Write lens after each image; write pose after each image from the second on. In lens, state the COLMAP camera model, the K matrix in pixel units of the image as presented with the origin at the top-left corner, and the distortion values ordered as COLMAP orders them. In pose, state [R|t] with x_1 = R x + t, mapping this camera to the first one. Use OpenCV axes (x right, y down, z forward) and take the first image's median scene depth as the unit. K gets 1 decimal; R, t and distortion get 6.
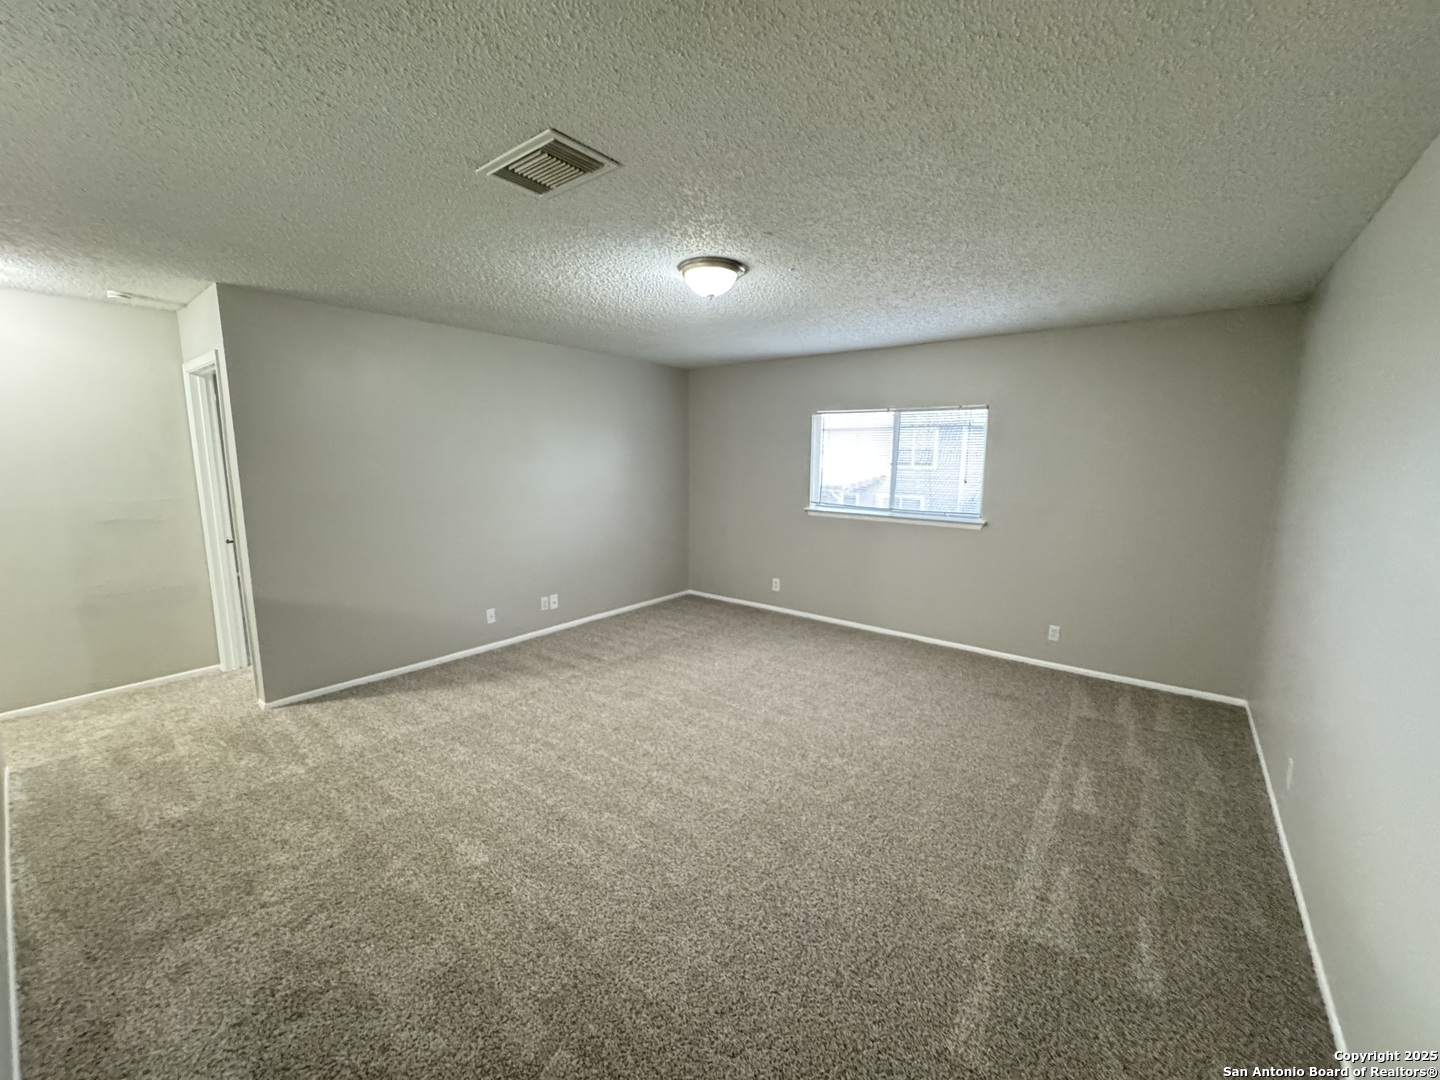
lens RADIAL K [[573.1, 0, 724.4], [0, 573.1, 541.0], [0, 0, 1]] dist [-0.000238, -0.000020]
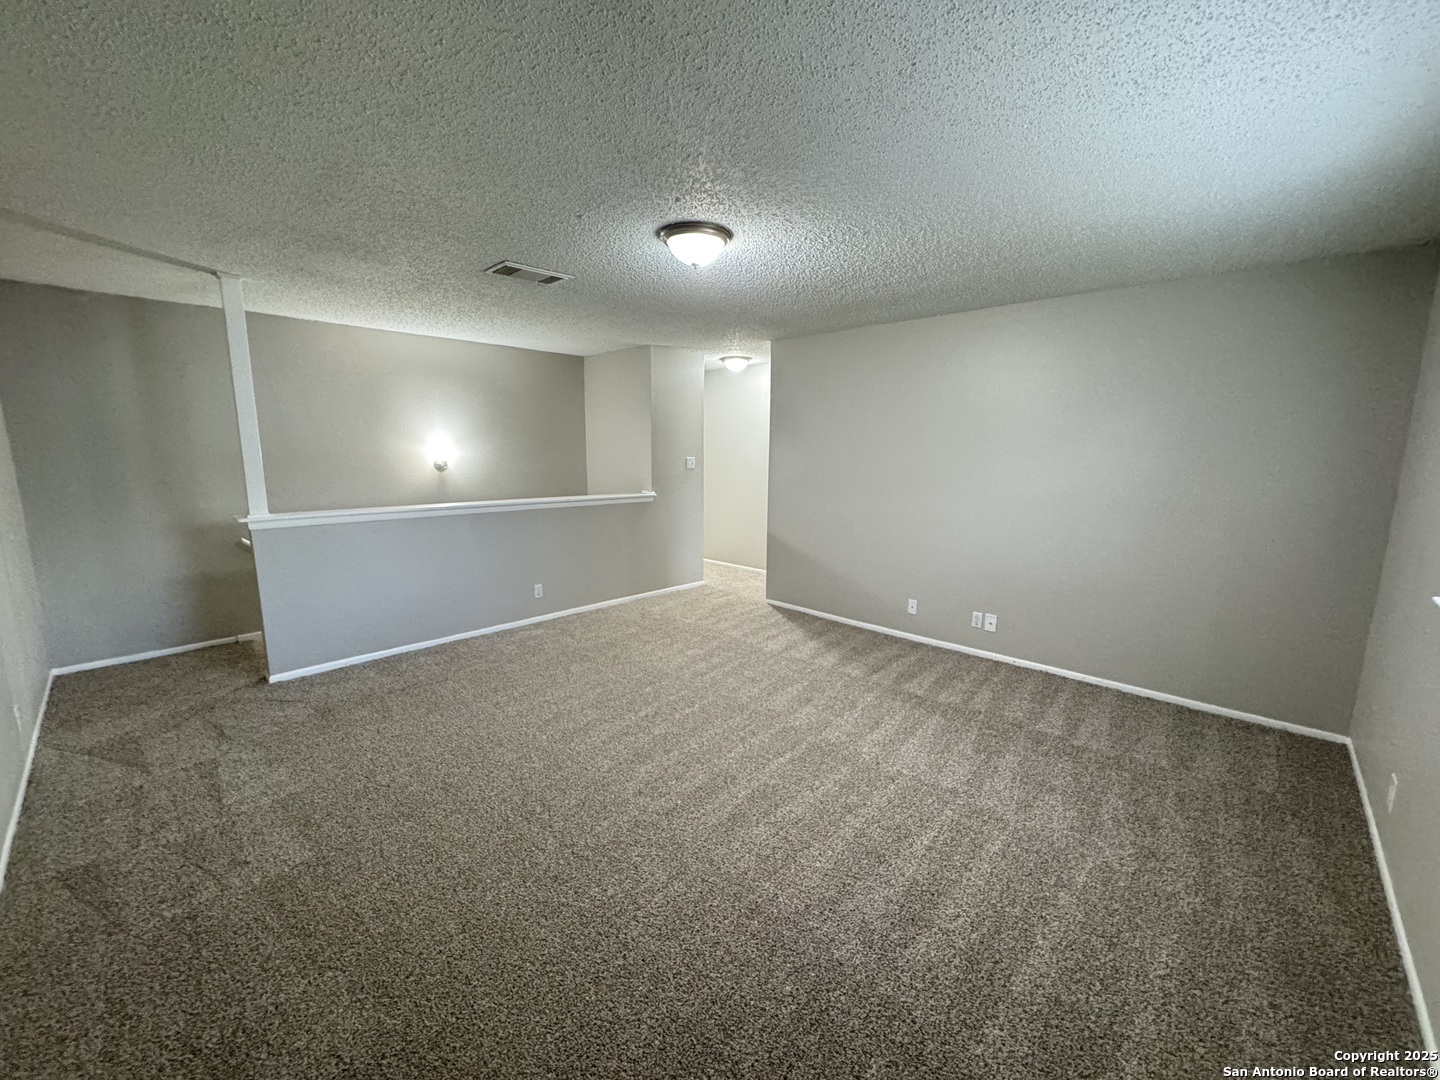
lens RADIAL K [[573.1, 0, 724.3], [0, 573.1, 539.3], [0, 0, 1]] dist [-0.000238, -0.000020]
pose [[-0.088102, 0.150348, -0.984700, 0.622814], [-0.155503, 0.974348, 0.162680, -0.099996], [0.983899, 0.167456, -0.062463, 0.768152]]
